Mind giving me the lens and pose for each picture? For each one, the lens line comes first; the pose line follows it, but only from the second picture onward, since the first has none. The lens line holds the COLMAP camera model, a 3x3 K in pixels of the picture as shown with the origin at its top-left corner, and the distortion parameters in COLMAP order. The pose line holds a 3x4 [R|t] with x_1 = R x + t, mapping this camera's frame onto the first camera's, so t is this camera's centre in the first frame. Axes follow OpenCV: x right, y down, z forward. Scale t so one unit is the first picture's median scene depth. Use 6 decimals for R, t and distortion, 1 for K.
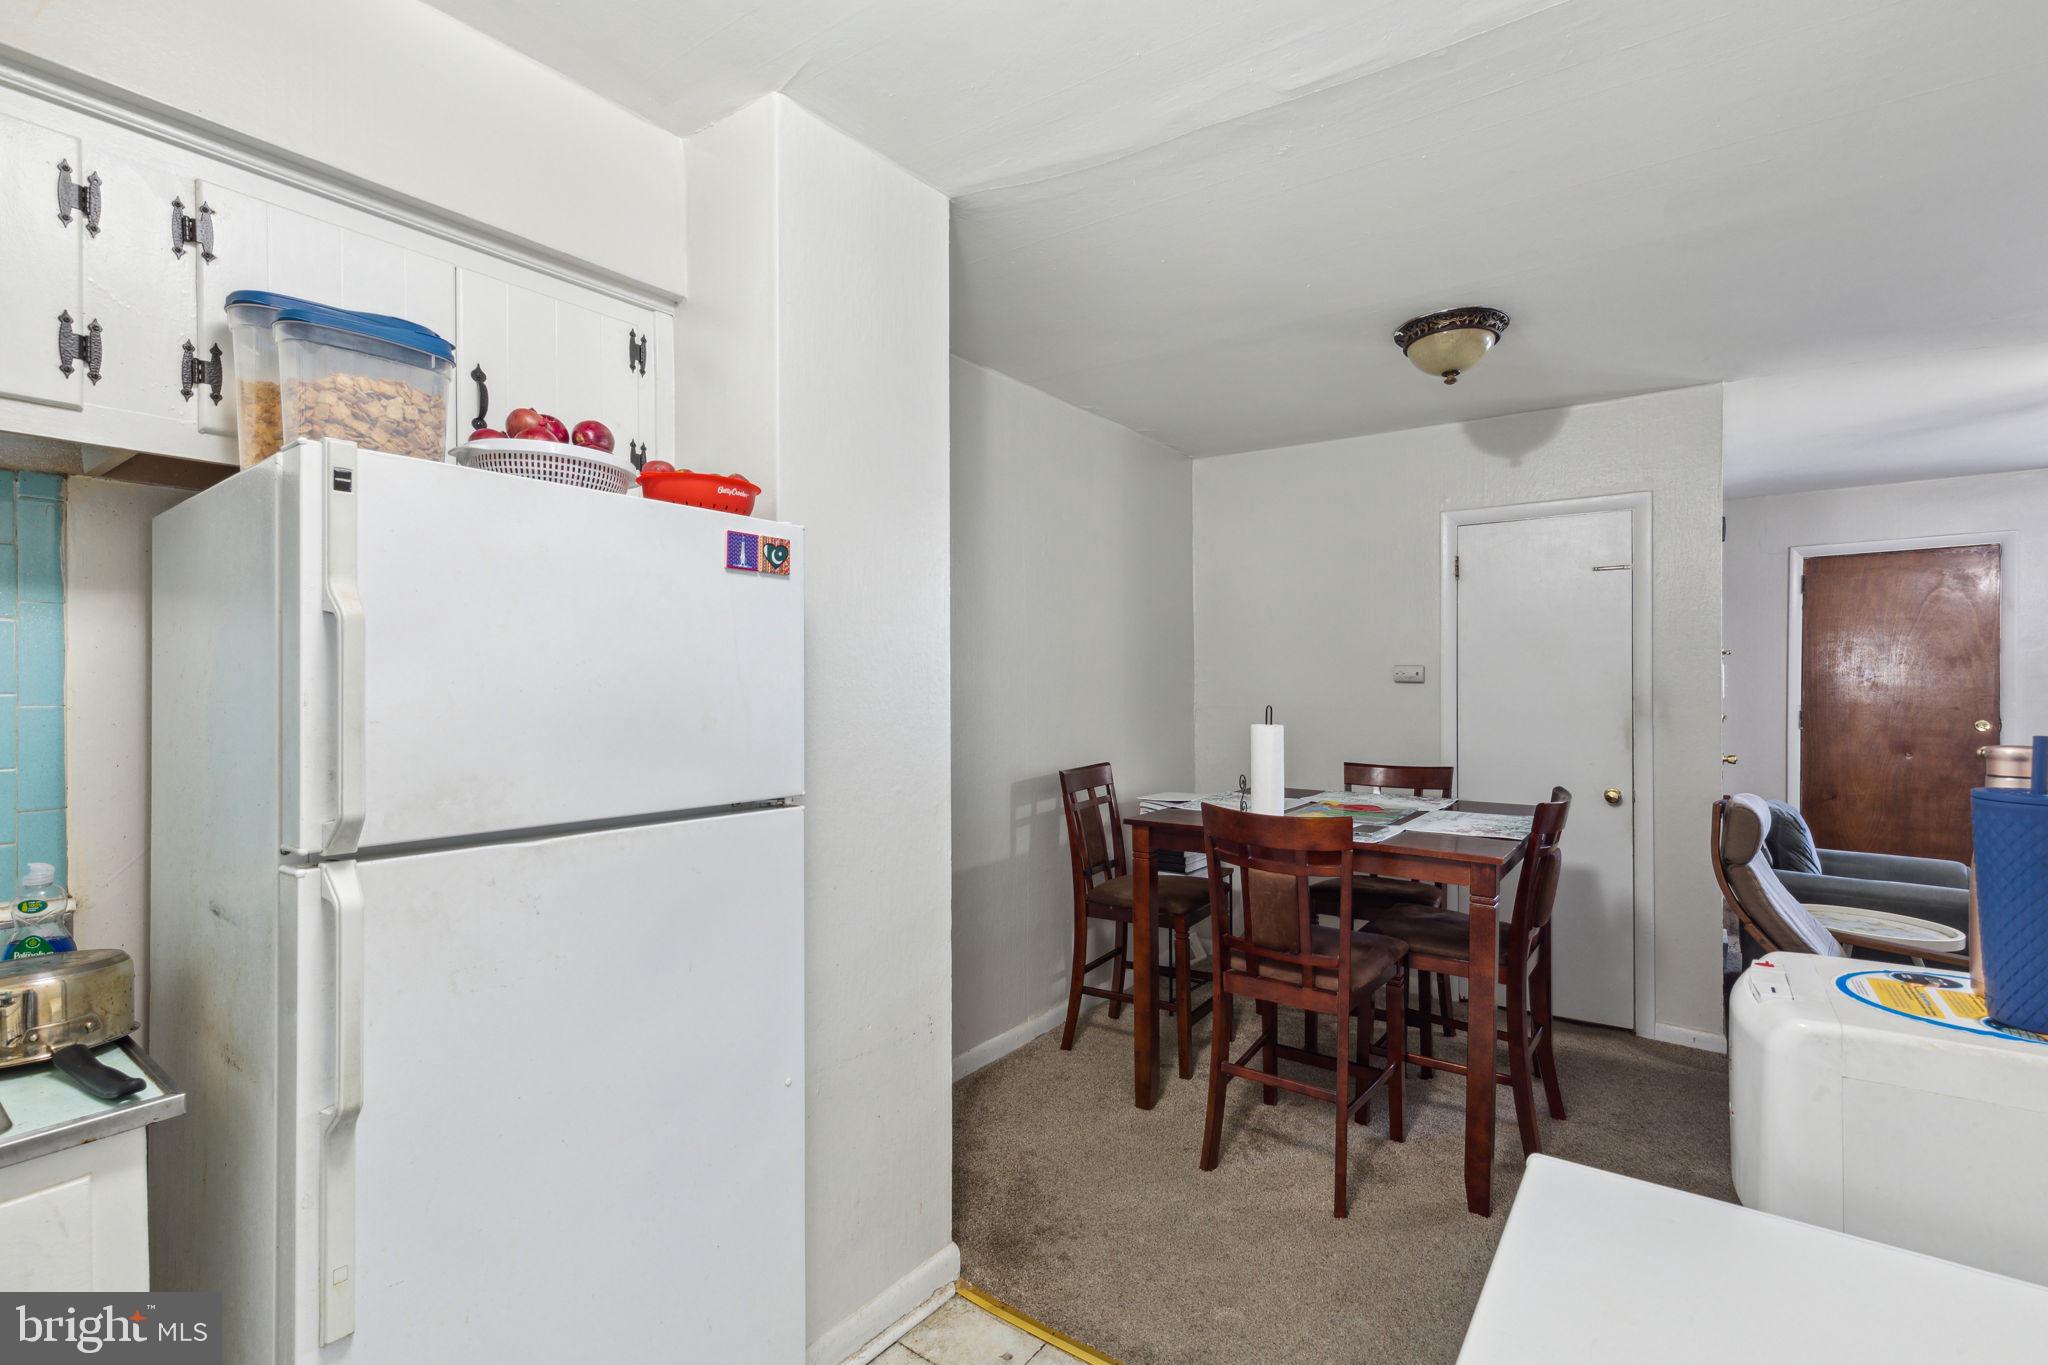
lens RADIAL K [[922.8, 0, 1038.8], [0, 922.8, 680.4], [0, 0, 1]] dist [0.002555, -0.001300]
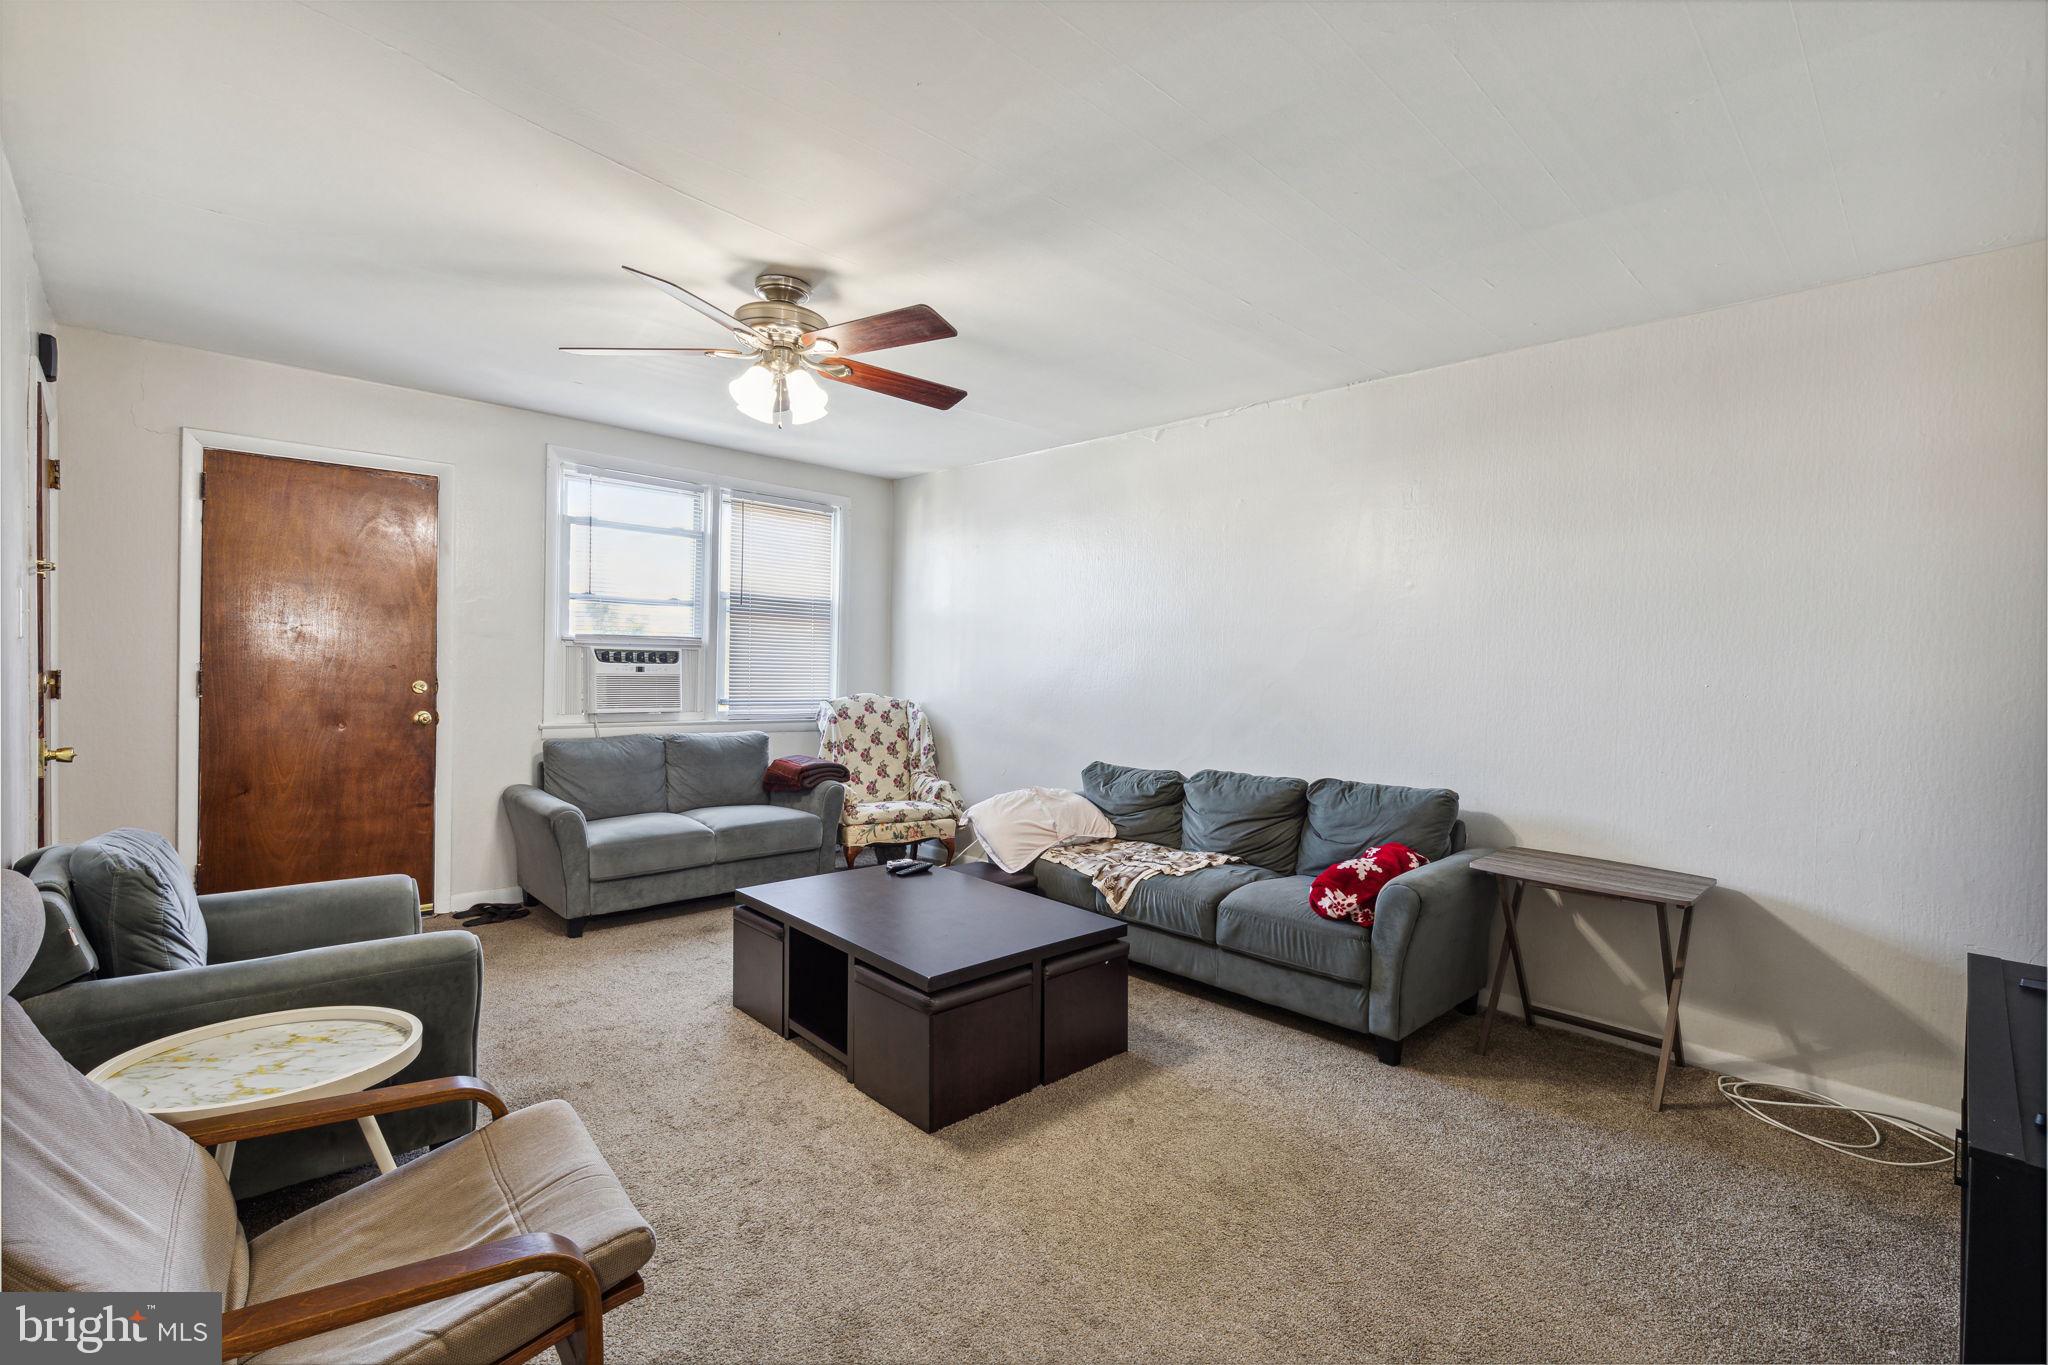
lens RADIAL K [[916.2, 0, 1012.3], [0, 916.2, 683.9], [0, 0, 1]] dist [0.006549, -0.000530]
pose [[0.183494, -0.017759, 0.982860, 0.277471], [-0.022621, 0.999496, 0.022283, 0.014328], [-0.982760, -0.026322, 0.183000, 0.295157]]
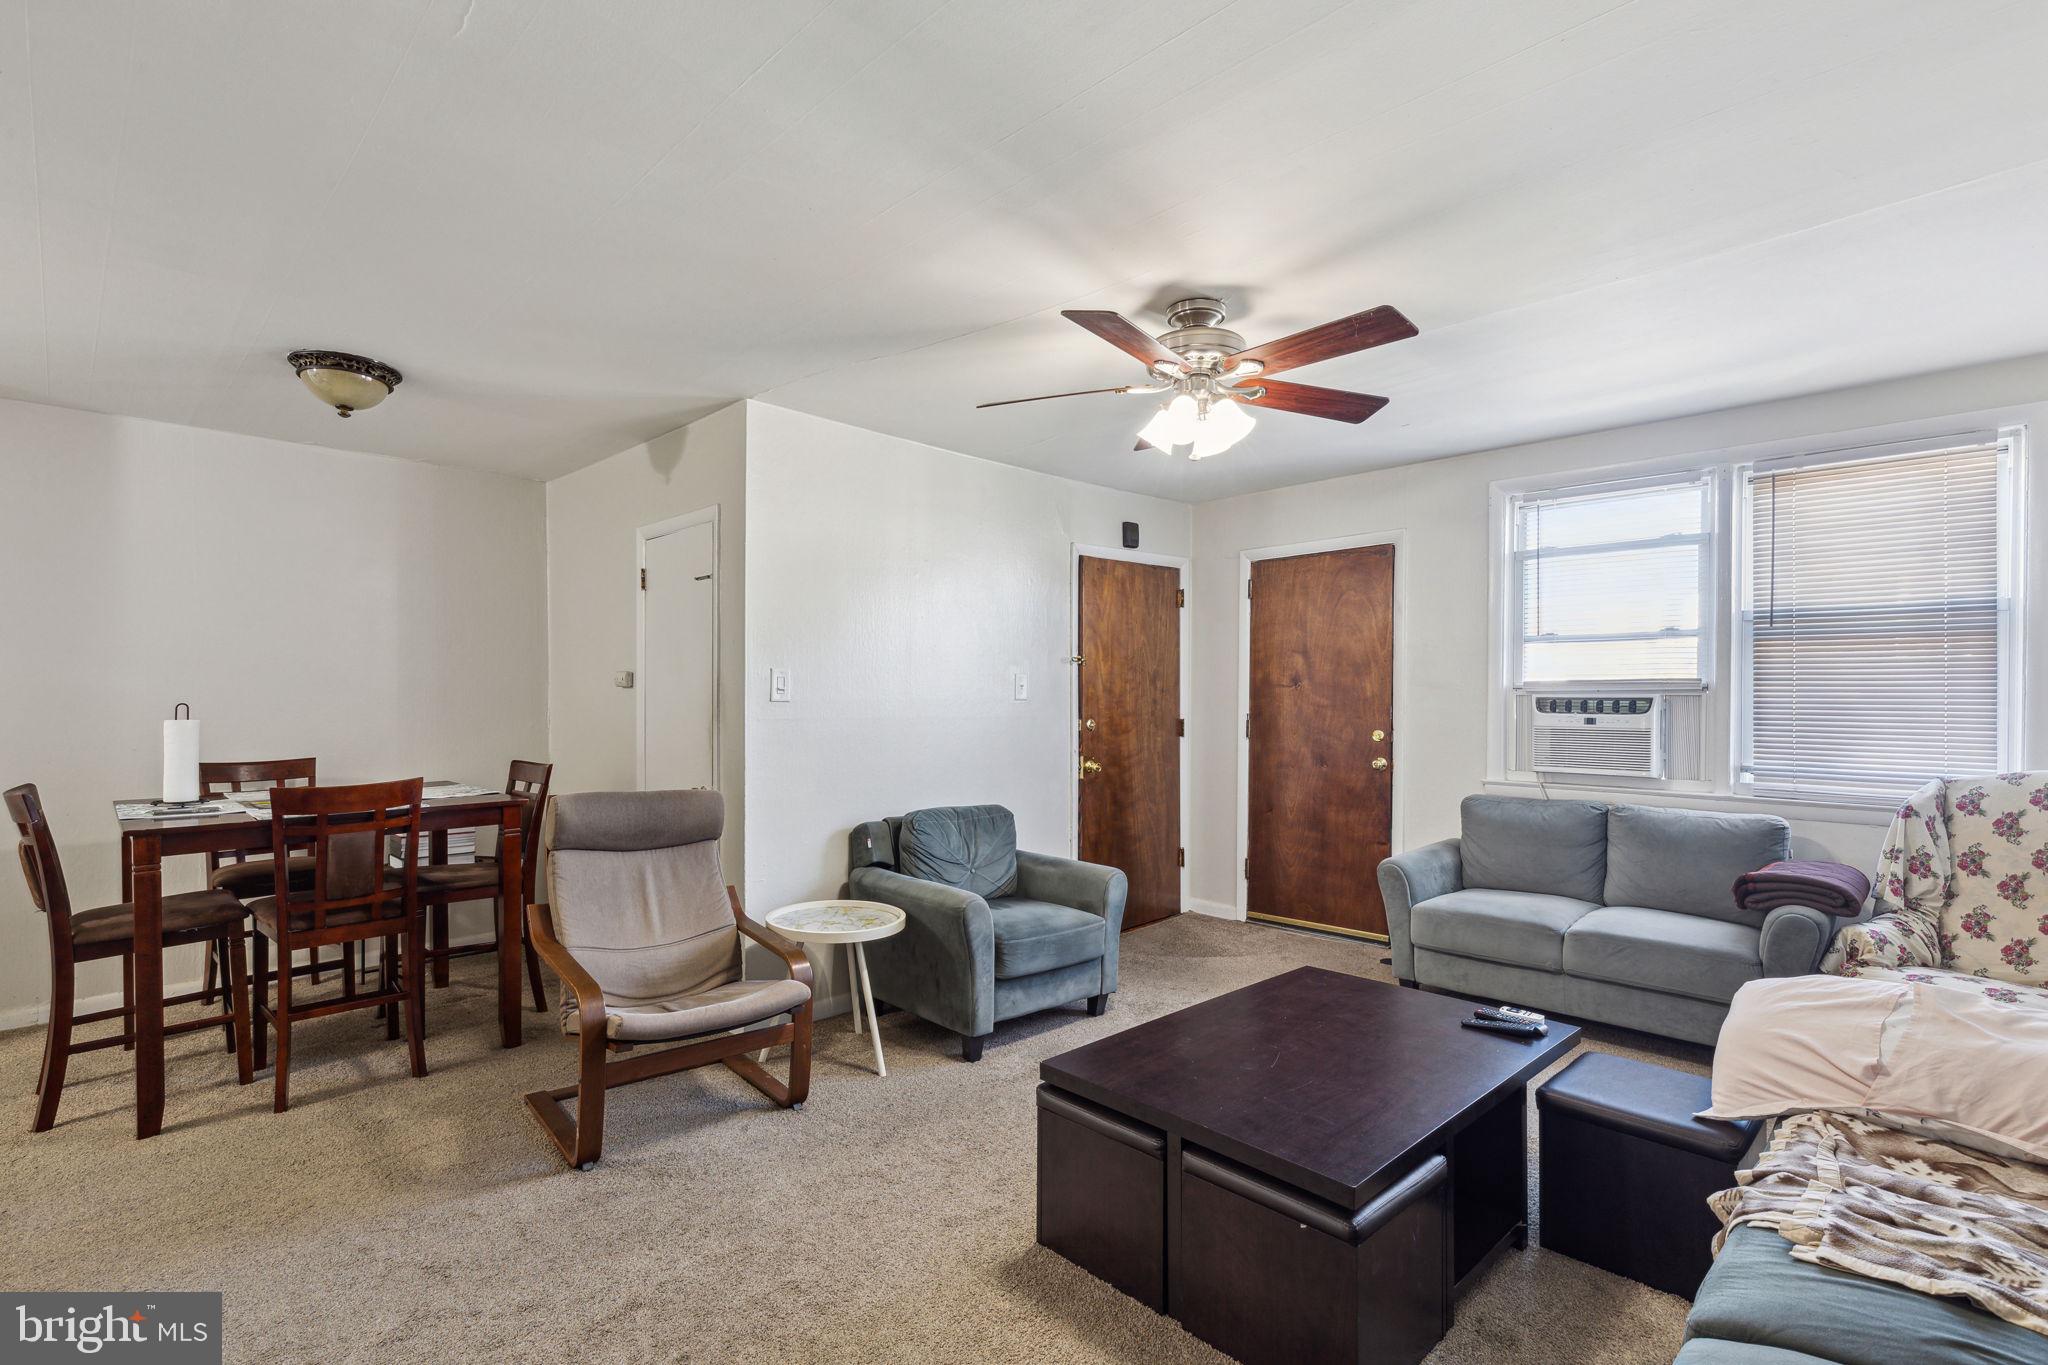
lens RADIAL K [[922.8, 0, 1018.6], [0, 922.8, 697.6], [0, 0, 1]] dist [0.002555, -0.001300]
pose [[0.988445, 0.001608, -0.151570, 0.772585], [-0.001279, 0.999997, 0.002267, 0.008207], [0.151573, -0.002047, 0.988444, 0.007186]]
